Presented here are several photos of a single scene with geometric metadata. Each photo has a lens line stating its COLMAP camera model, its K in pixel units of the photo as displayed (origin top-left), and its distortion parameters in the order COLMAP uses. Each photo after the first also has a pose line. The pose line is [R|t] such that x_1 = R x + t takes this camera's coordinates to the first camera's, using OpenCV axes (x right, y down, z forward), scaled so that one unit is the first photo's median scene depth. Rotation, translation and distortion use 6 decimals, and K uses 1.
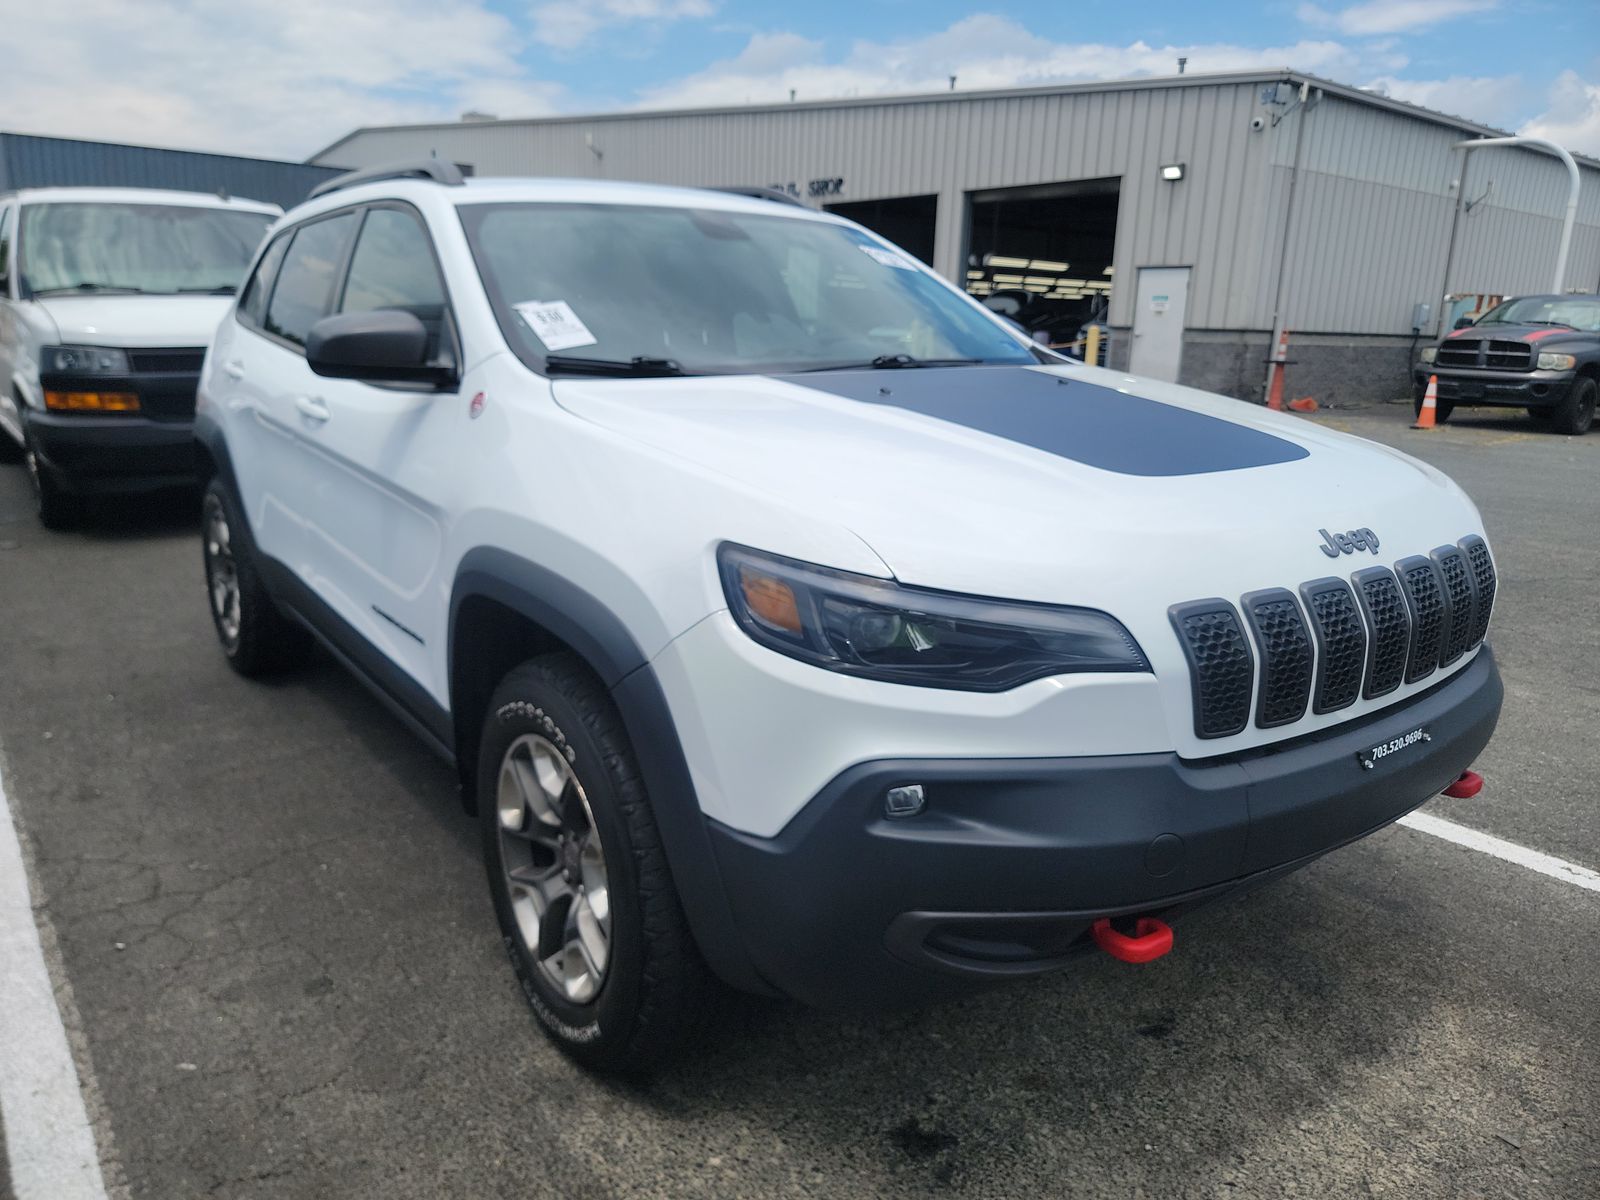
lens RADIAL K [[1138.8, 0, 793.8], [0, 1138.8, 567.9], [0, 0, 1]] dist [0.036175, -0.003257]
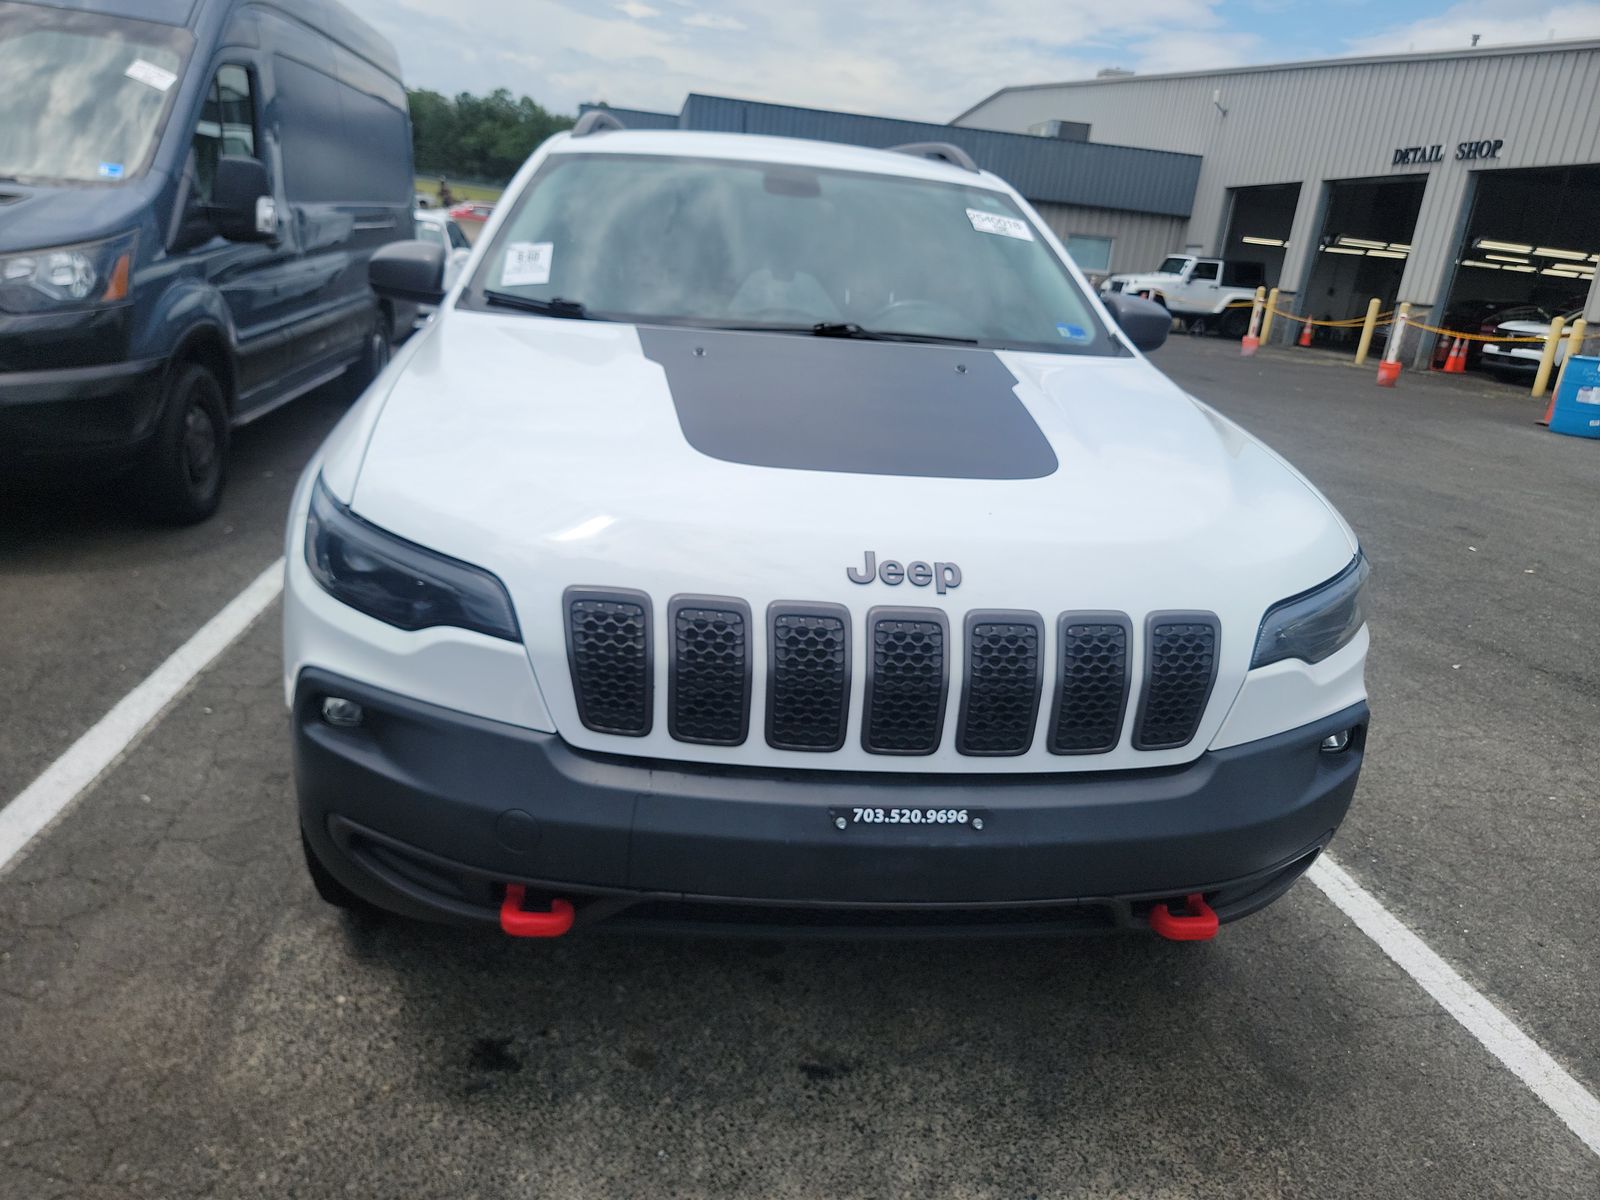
lens RADIAL K [[1140.7, 0, 794.8], [0, 1140.7, 596.5], [0, 0, 1]] dist [0.065428, -0.054615]
pose [[0.855848, 0.203296, -0.475599, 0.621786], [-0.179573, 0.979110, 0.095377, -0.053603], [0.485054, 0.003777, 0.874476, 0.166971]]
